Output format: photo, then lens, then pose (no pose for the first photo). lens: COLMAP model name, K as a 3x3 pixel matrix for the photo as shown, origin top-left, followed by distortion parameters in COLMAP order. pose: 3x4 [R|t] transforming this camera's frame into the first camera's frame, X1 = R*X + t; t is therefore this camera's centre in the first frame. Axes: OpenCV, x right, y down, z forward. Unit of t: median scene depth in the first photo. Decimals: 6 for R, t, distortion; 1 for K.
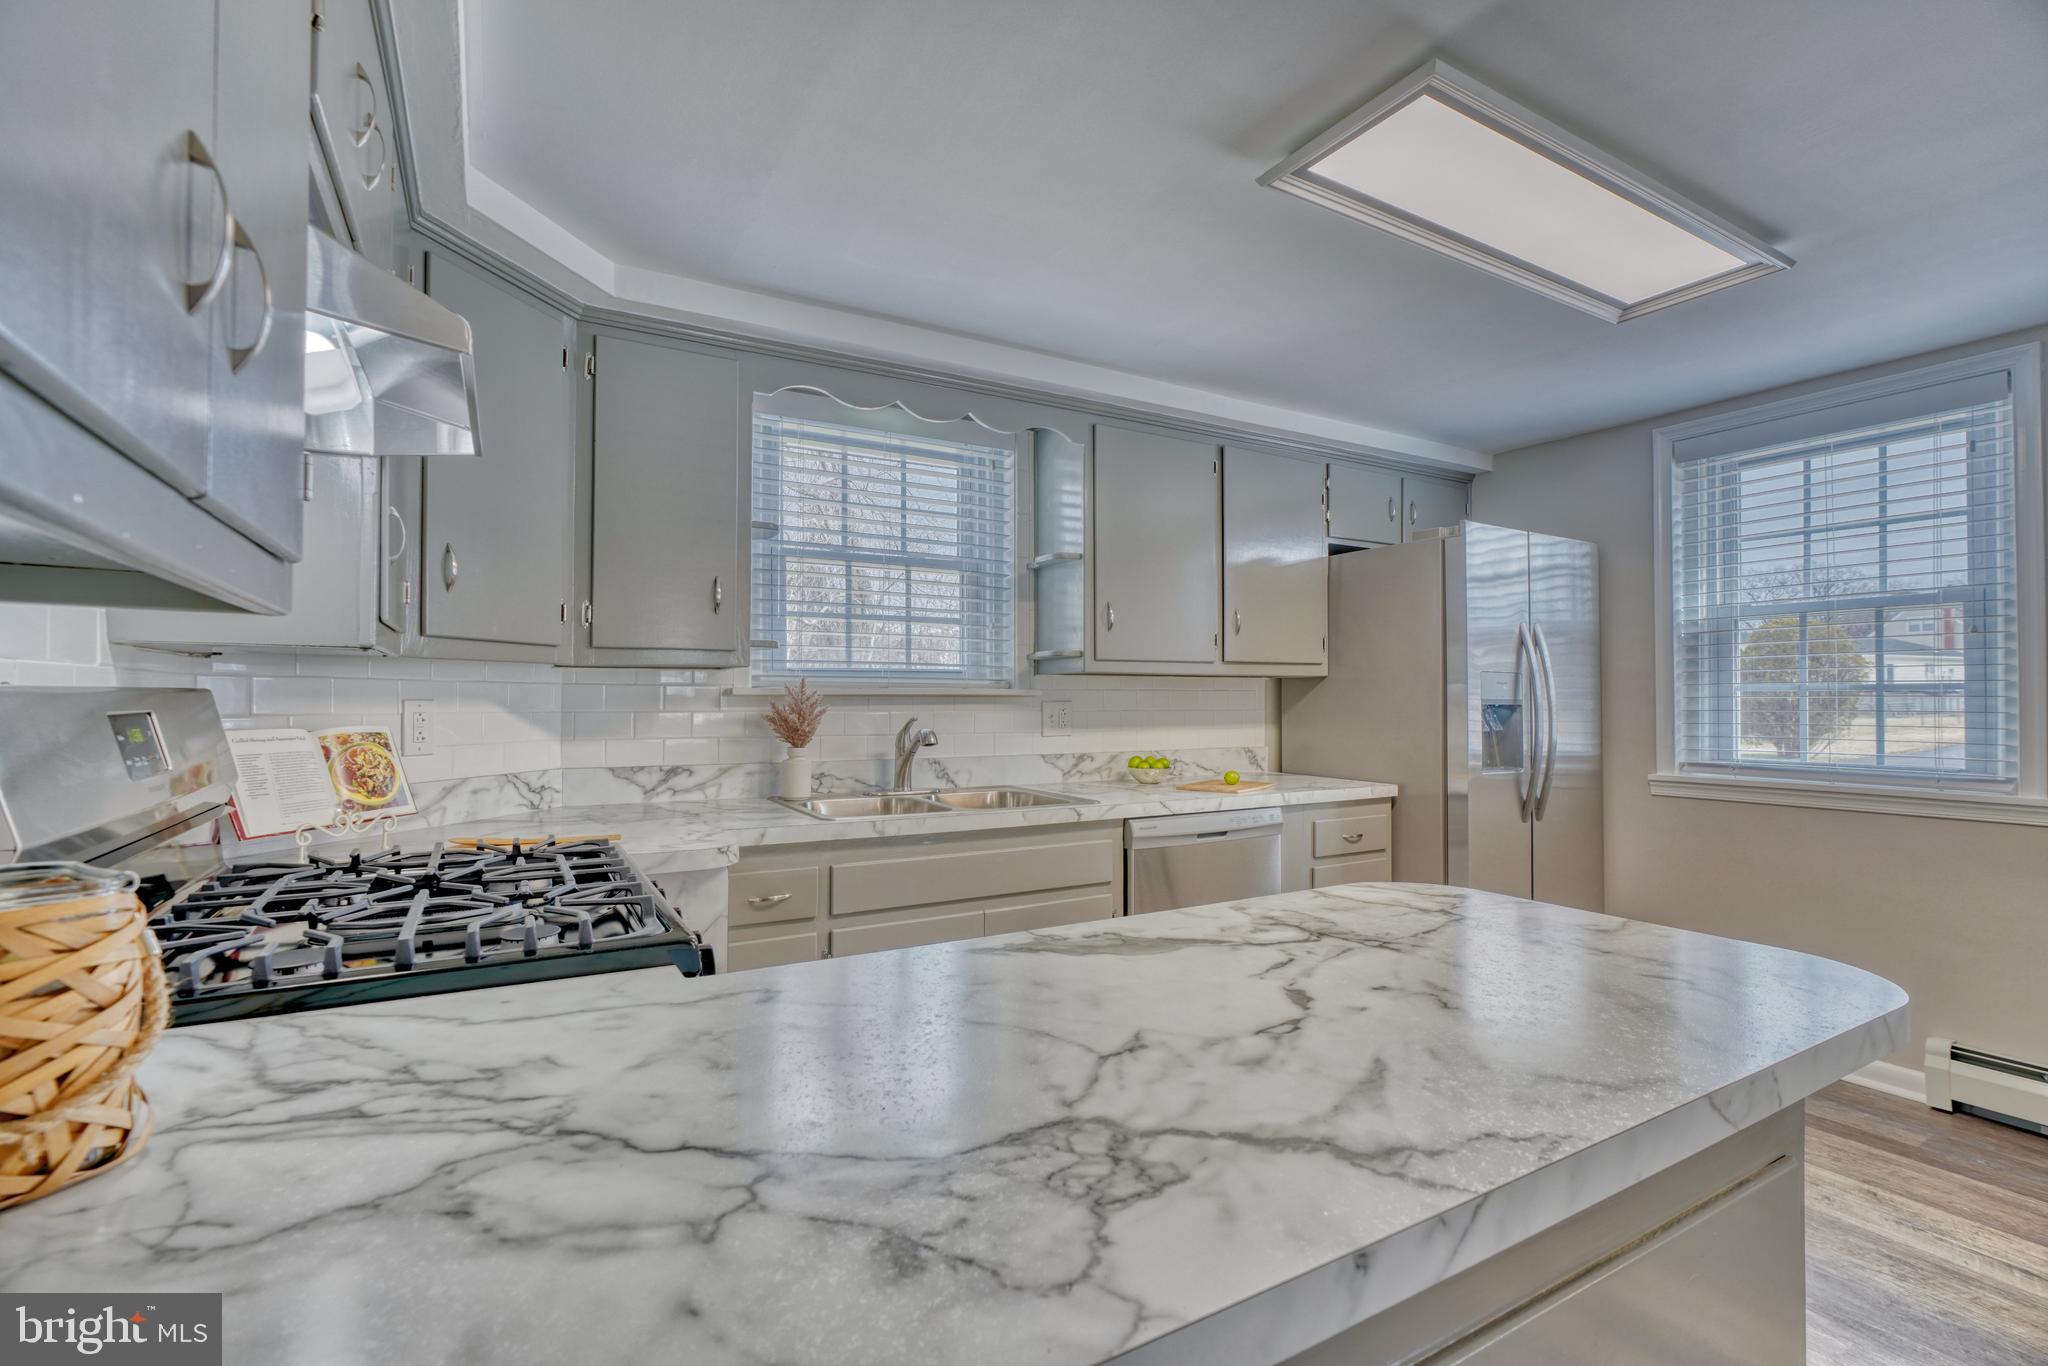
lens RADIAL K [[909.6, 0, 1011.3], [0, 909.6, 684.7], [0, 0, 1]] dist [-0.012821, 0.006671]
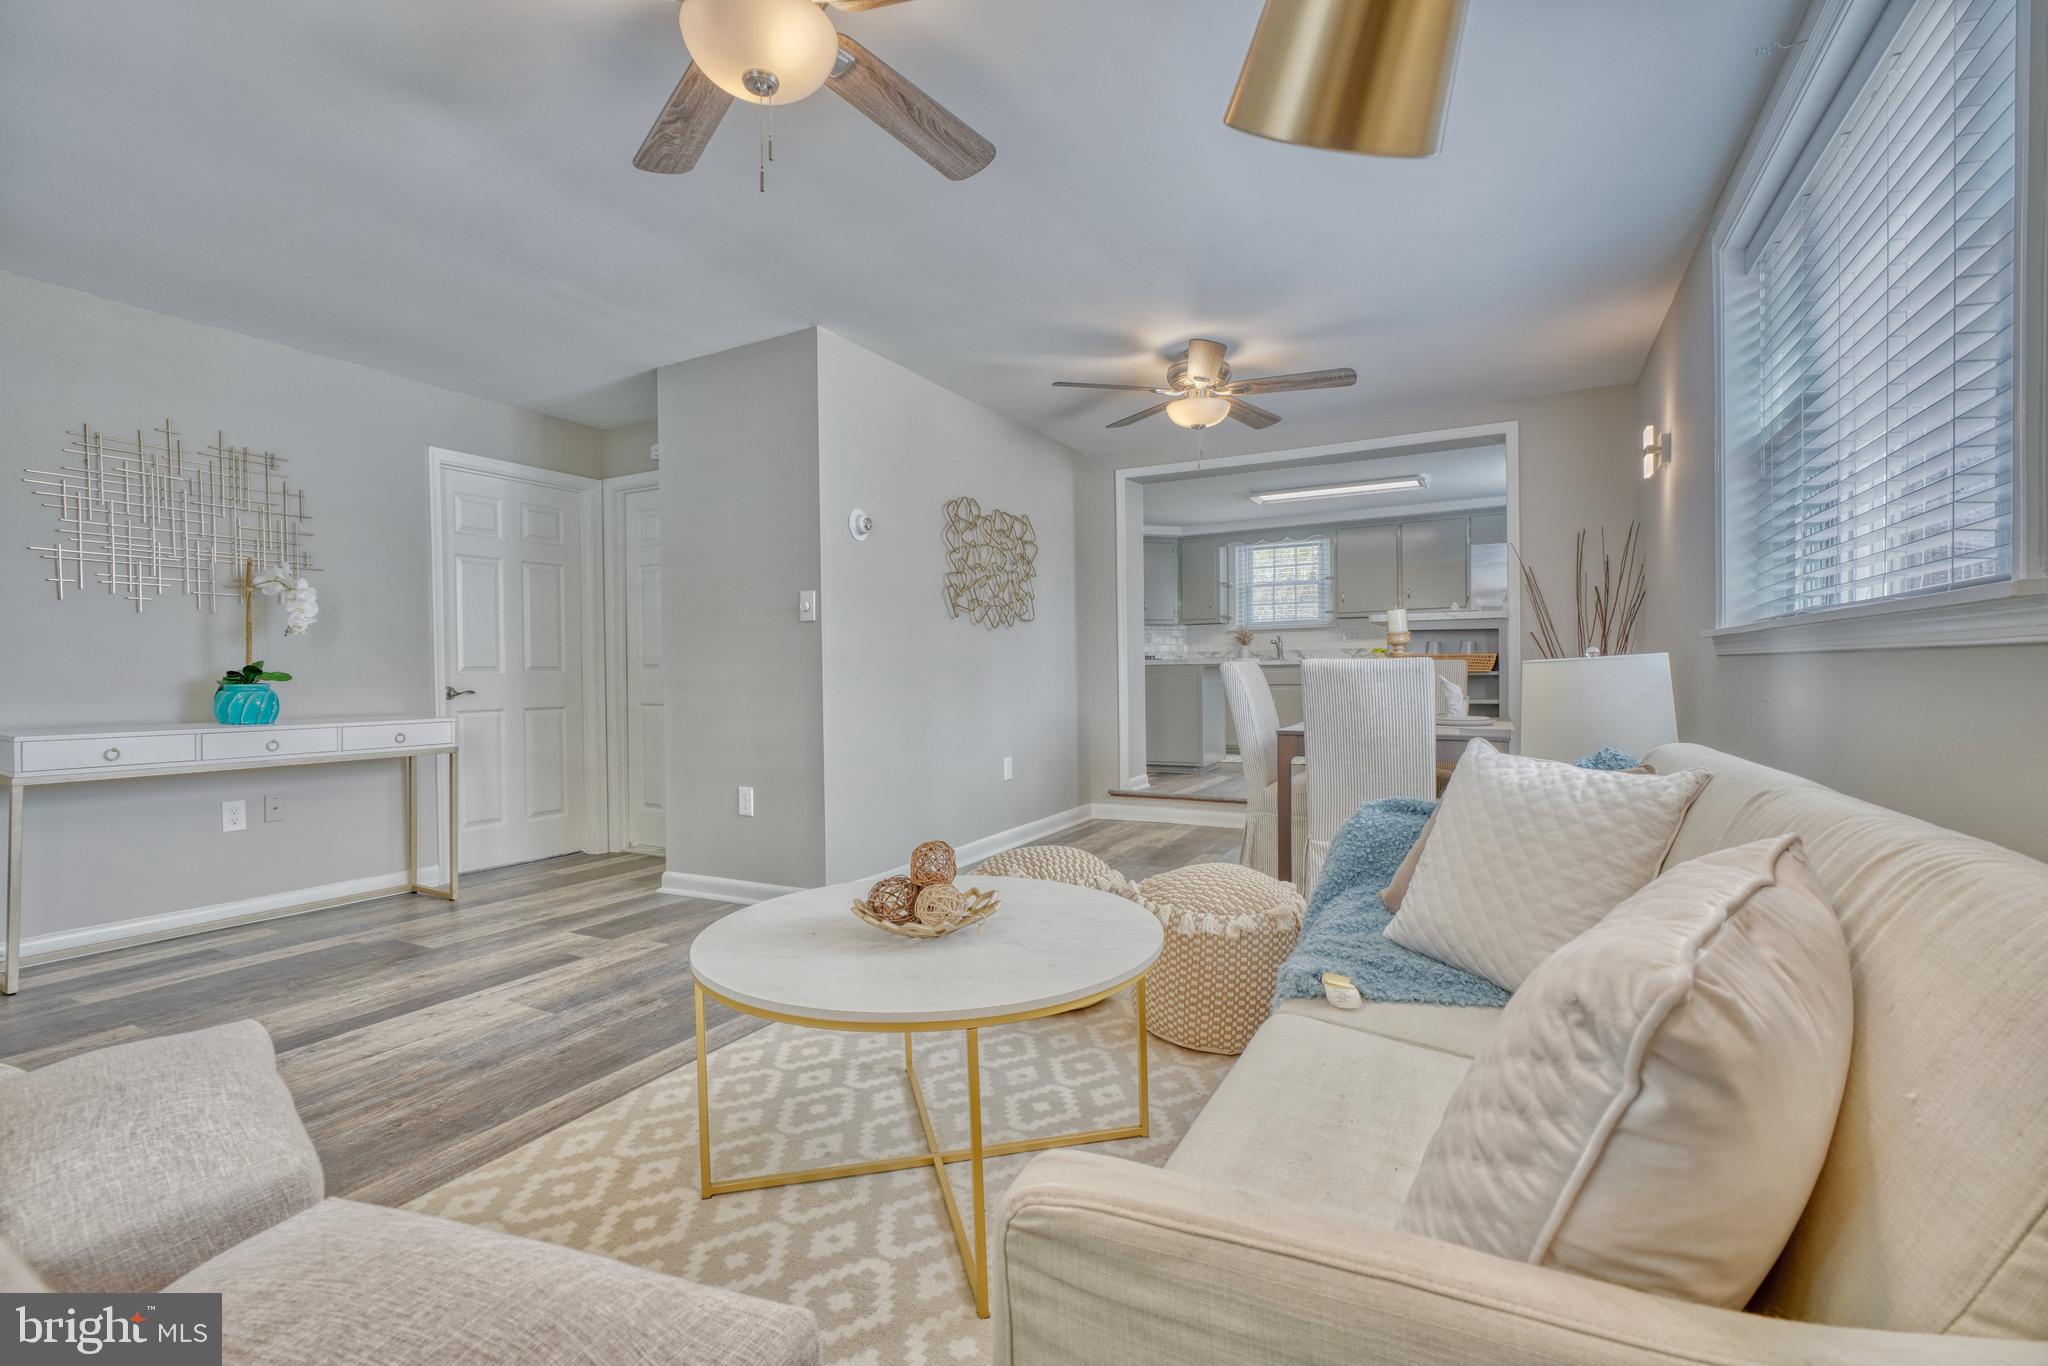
lens RADIAL K [[912.1, 0, 999.0], [0, 912.1, 675.4], [0, 0, 1]] dist [-0.012557, -0.000005]
pose [[0.511382, -0.008038, -0.859316, 2.113919], [0.025373, 0.999662, 0.005749, 0.130757], [0.858979, -0.024743, 0.511413, -1.455348]]
